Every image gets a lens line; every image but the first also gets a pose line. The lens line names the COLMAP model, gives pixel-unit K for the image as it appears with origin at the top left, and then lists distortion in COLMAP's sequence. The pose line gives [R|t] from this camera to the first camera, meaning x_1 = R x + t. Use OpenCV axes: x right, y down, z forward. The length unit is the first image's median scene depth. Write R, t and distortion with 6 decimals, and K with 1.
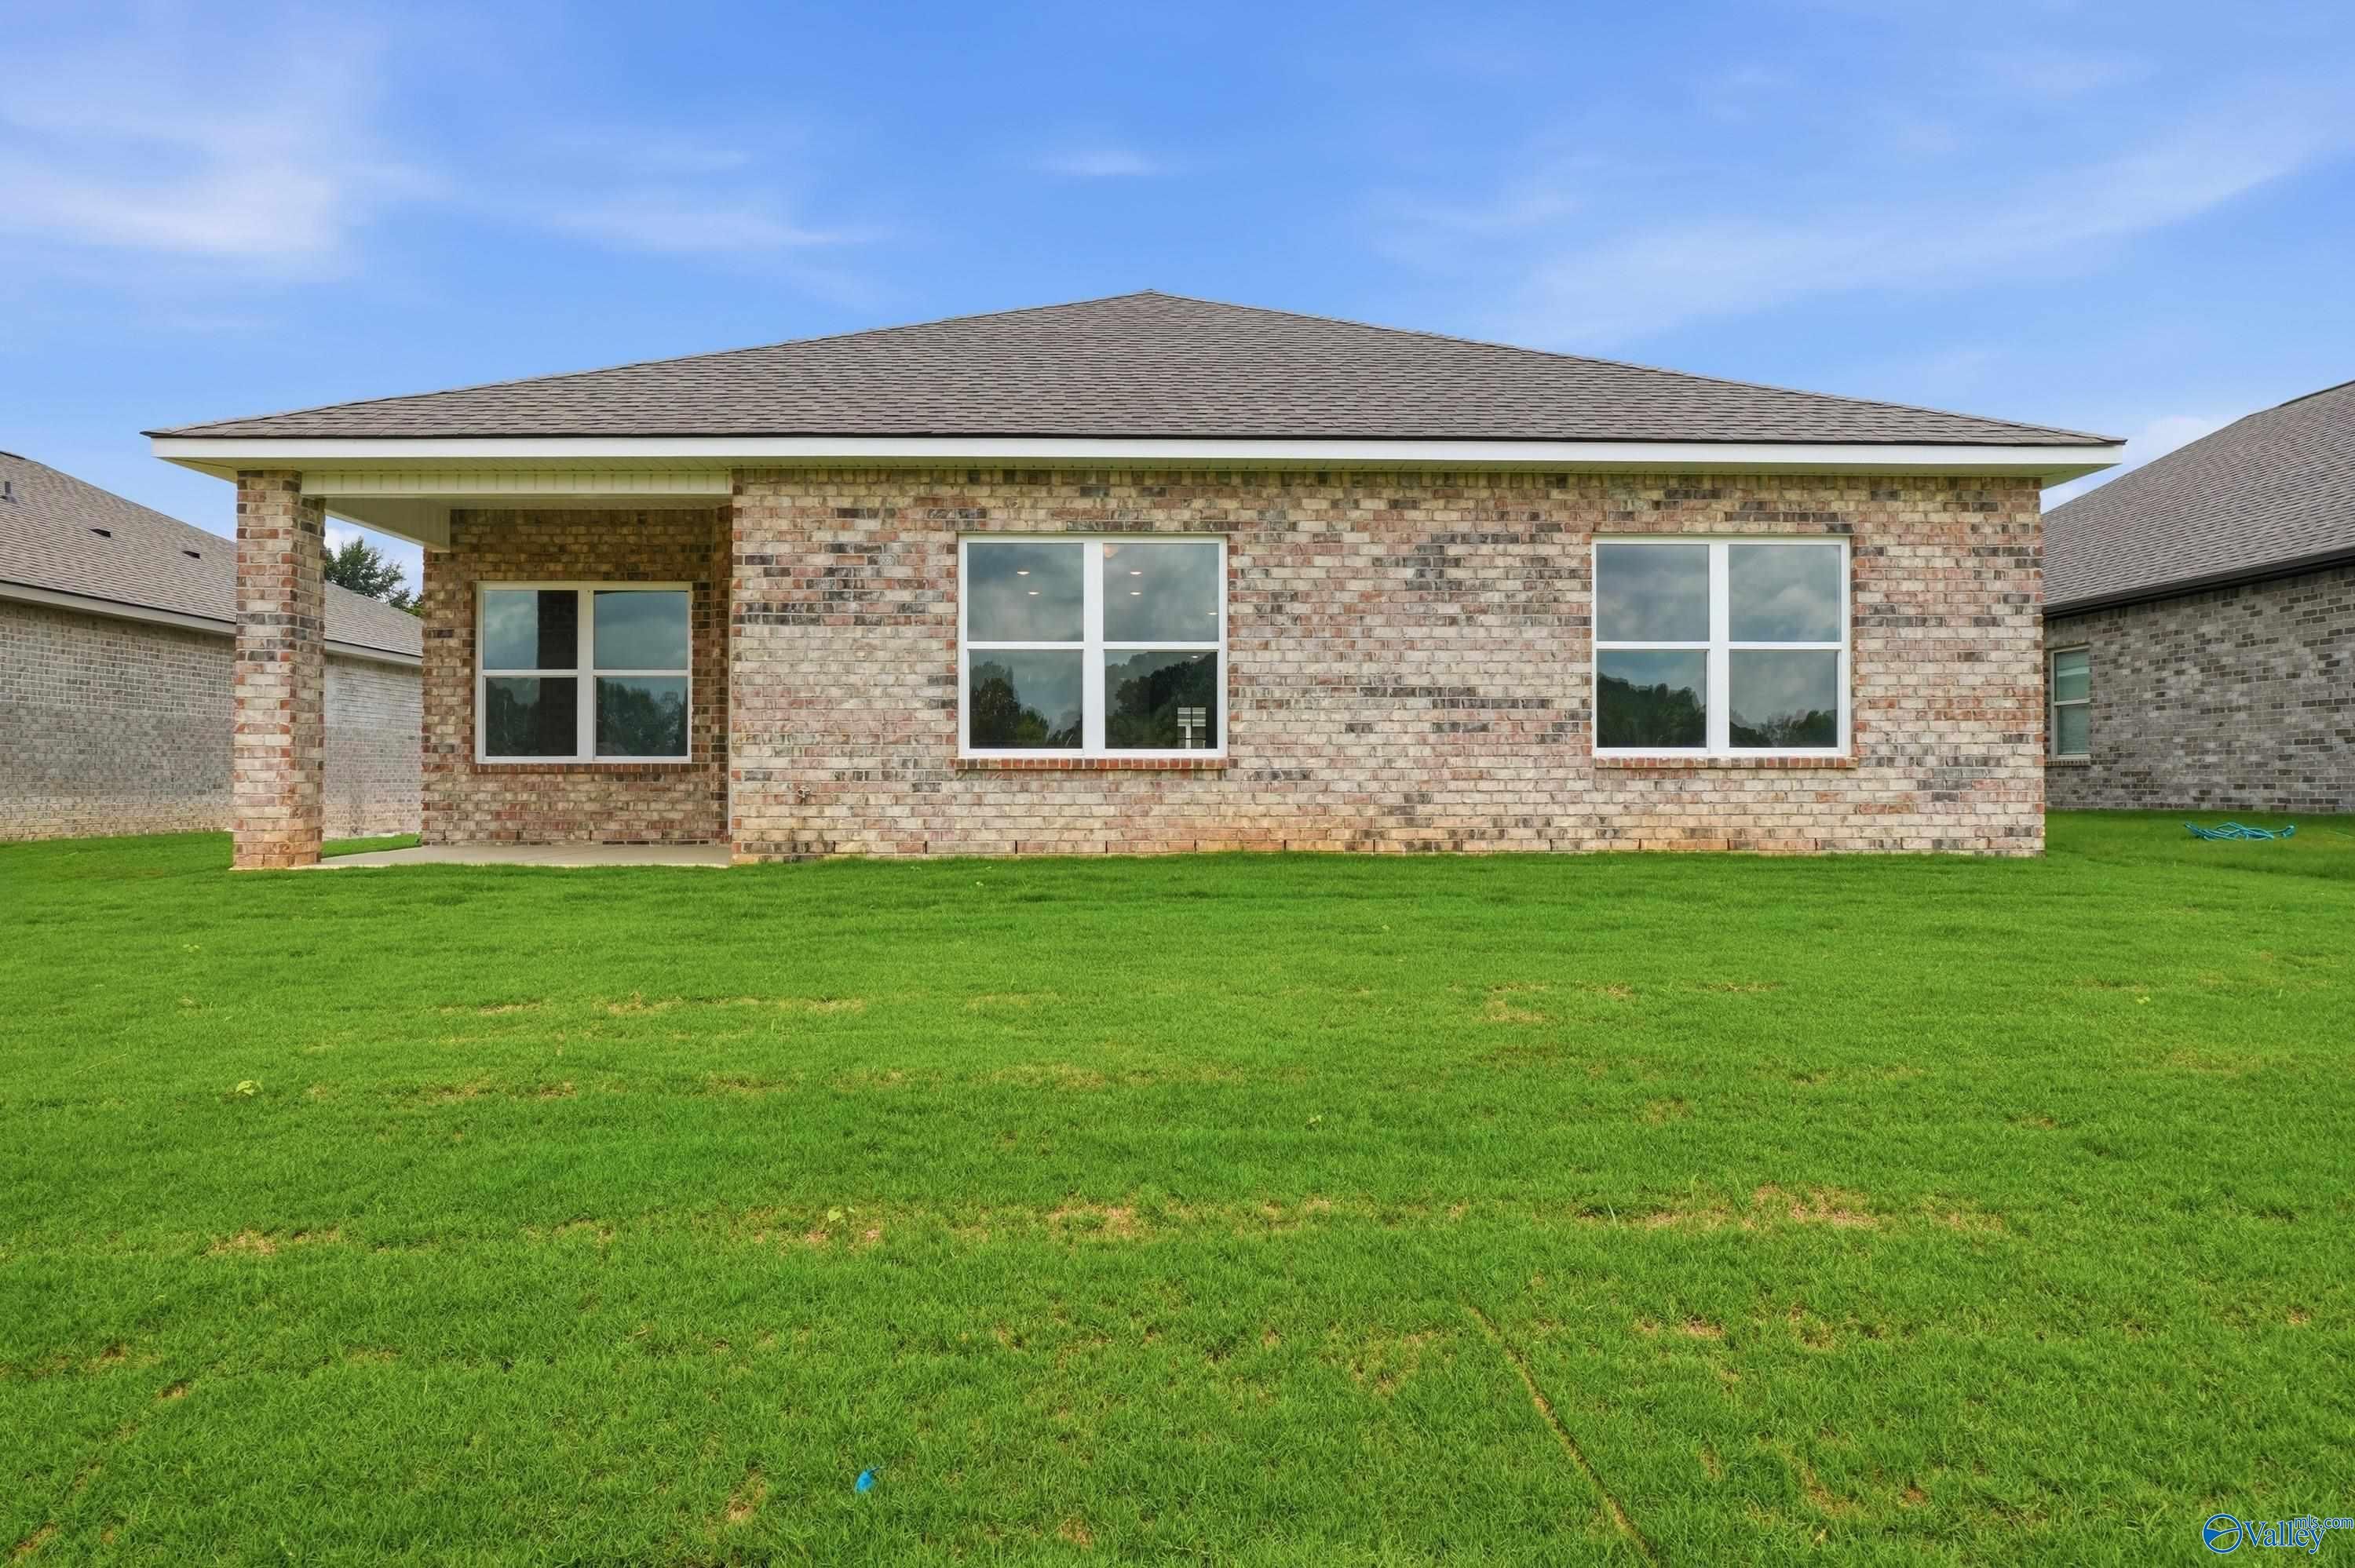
lens RADIAL K [[1412.5, 0, 1176.5], [0, 1412.5, 775.7], [0, 0, 1]] dist [-0.006231, -0.001424]
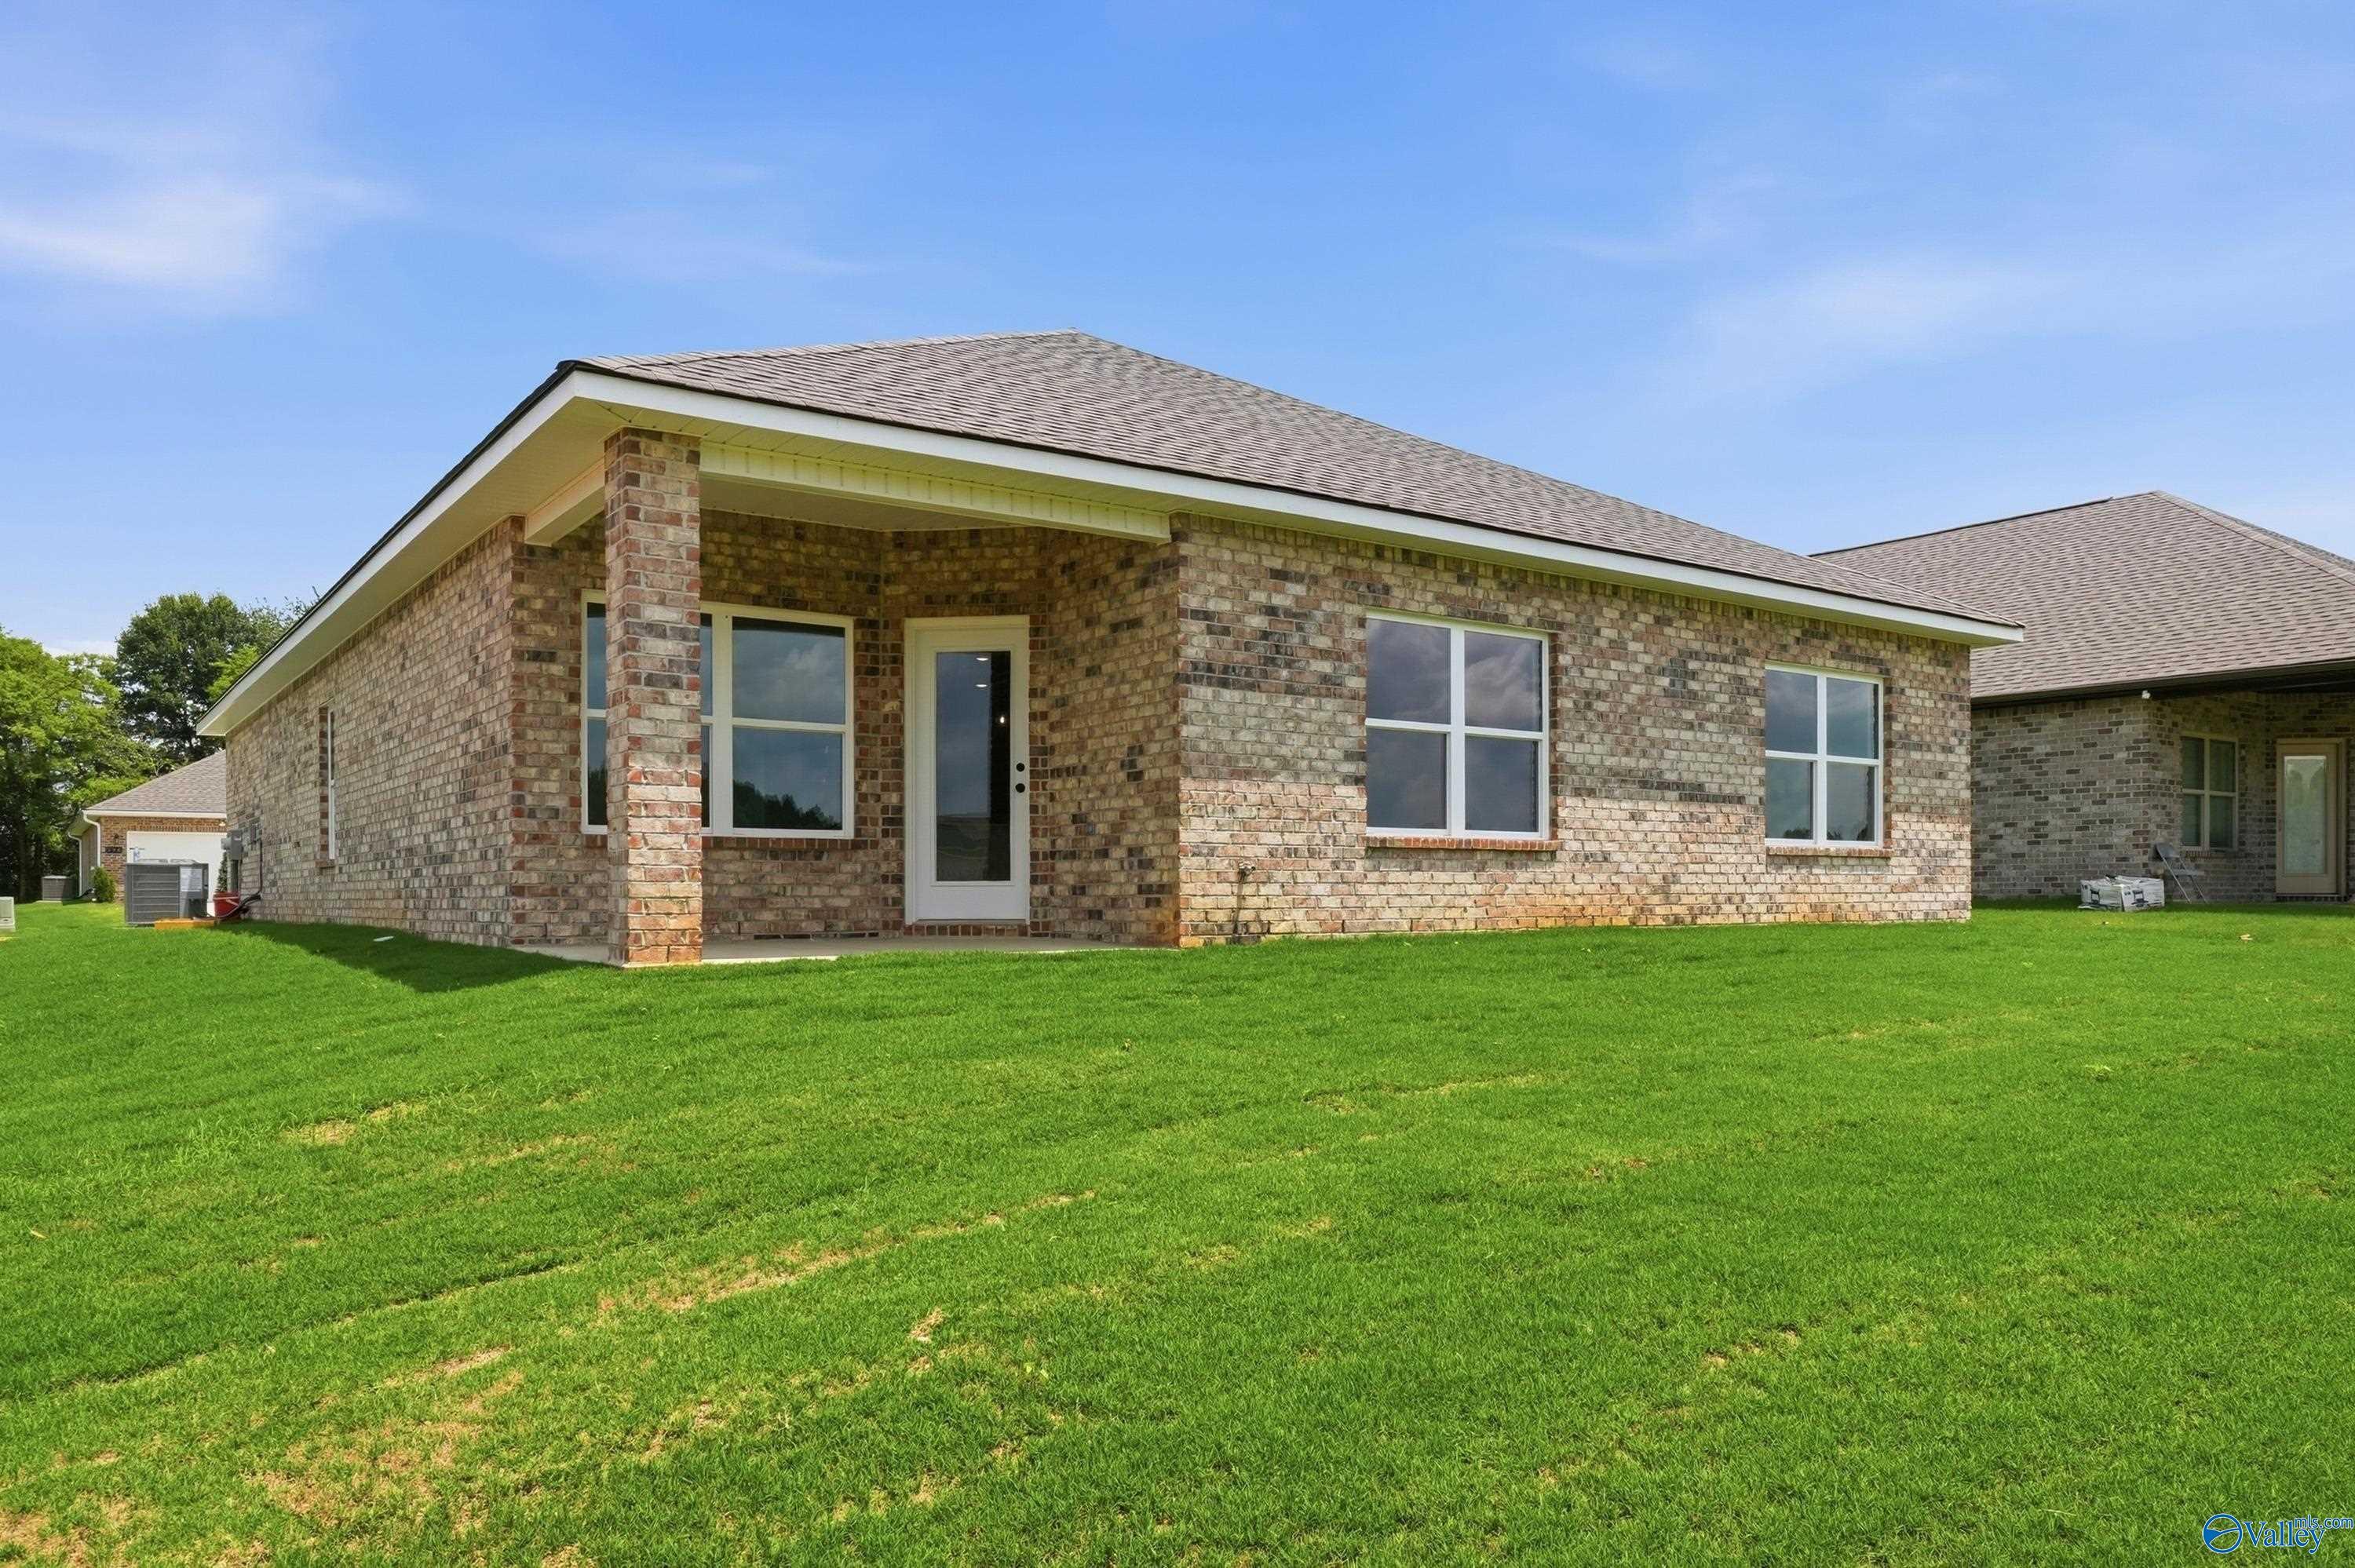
lens RADIAL K [[1660.4, 0, 1267.4], [0, 1660.4, 908.7], [0, 0, 1]] dist [-0.023781, 0.002032]
pose [[0.813280, -0.005966, 0.581841, -0.880643], [-0.001787, 0.999917, 0.012750, 0.023633], [-0.581869, -0.011409, 0.813202, 0.095808]]
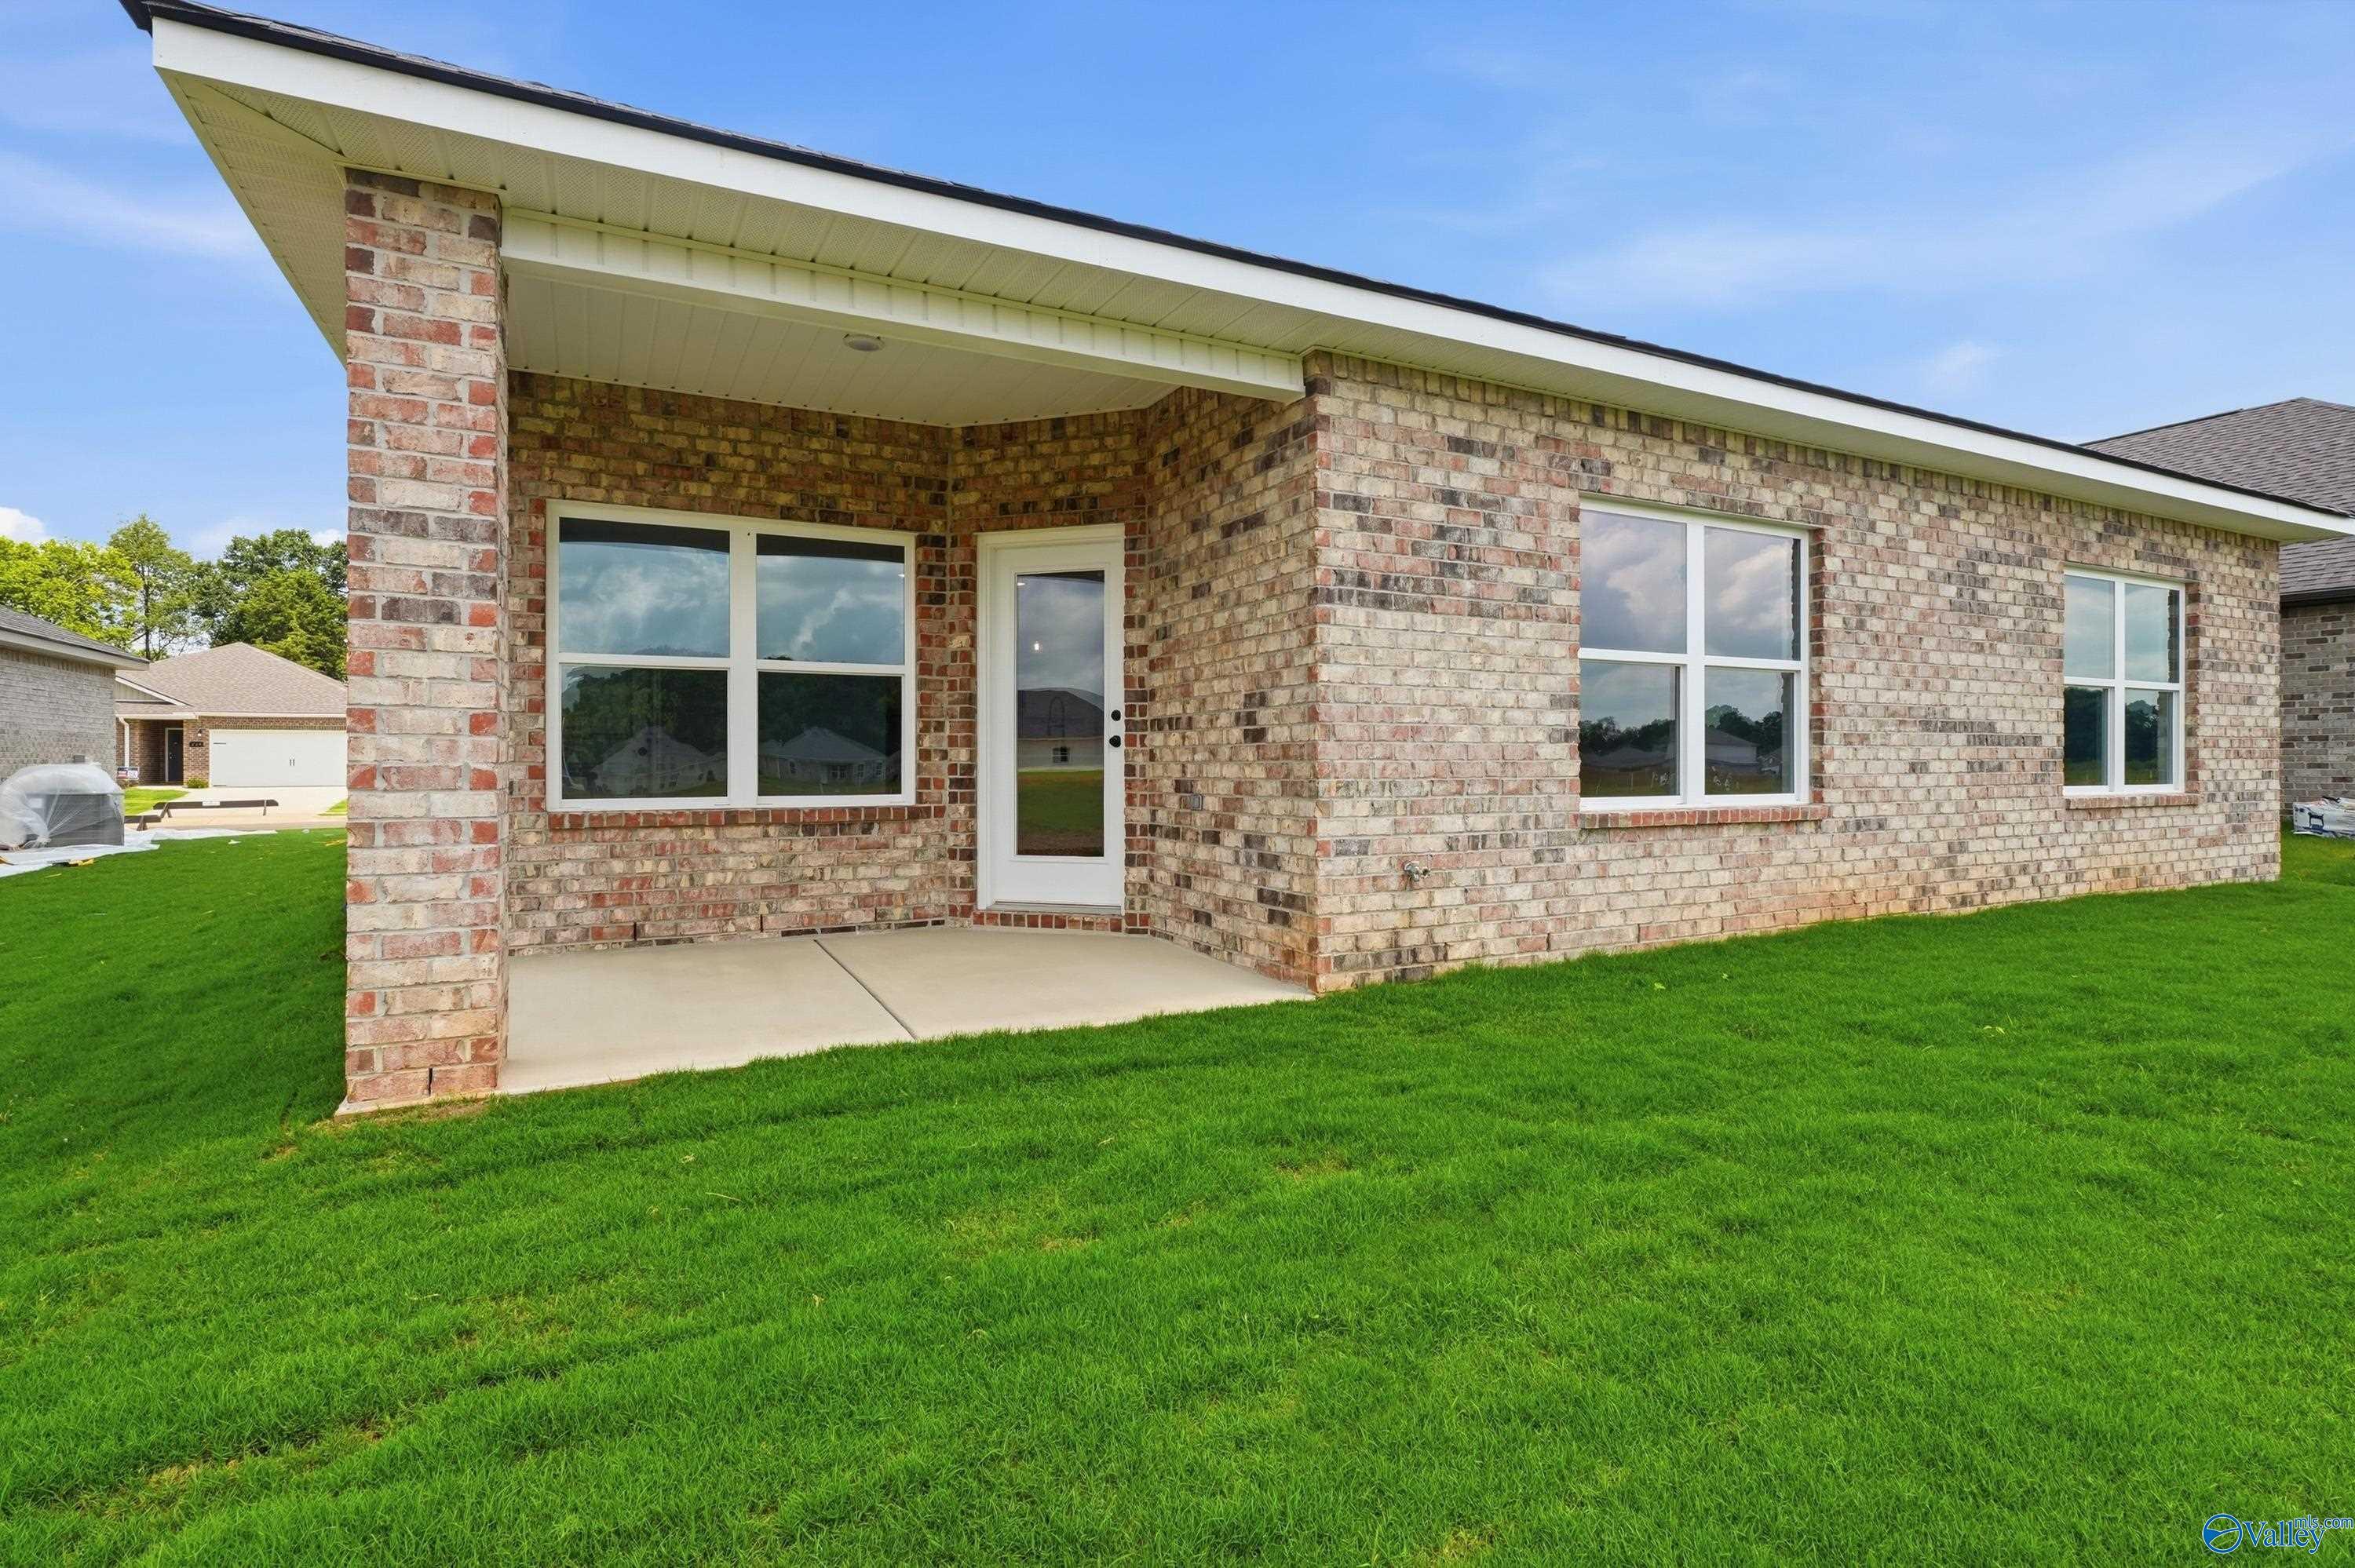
lens RADIAL K [[1144.4, 0, 1179.8], [0, 1144.4, 766.3], [0, 0, 1]] dist [-0.001594, 0.000028]
pose [[0.900253, -0.001924, 0.435363, -0.579589], [-0.001705, 0.999967, 0.007945, -0.039538], [-0.435363, -0.007895, 0.900220, 0.569137]]
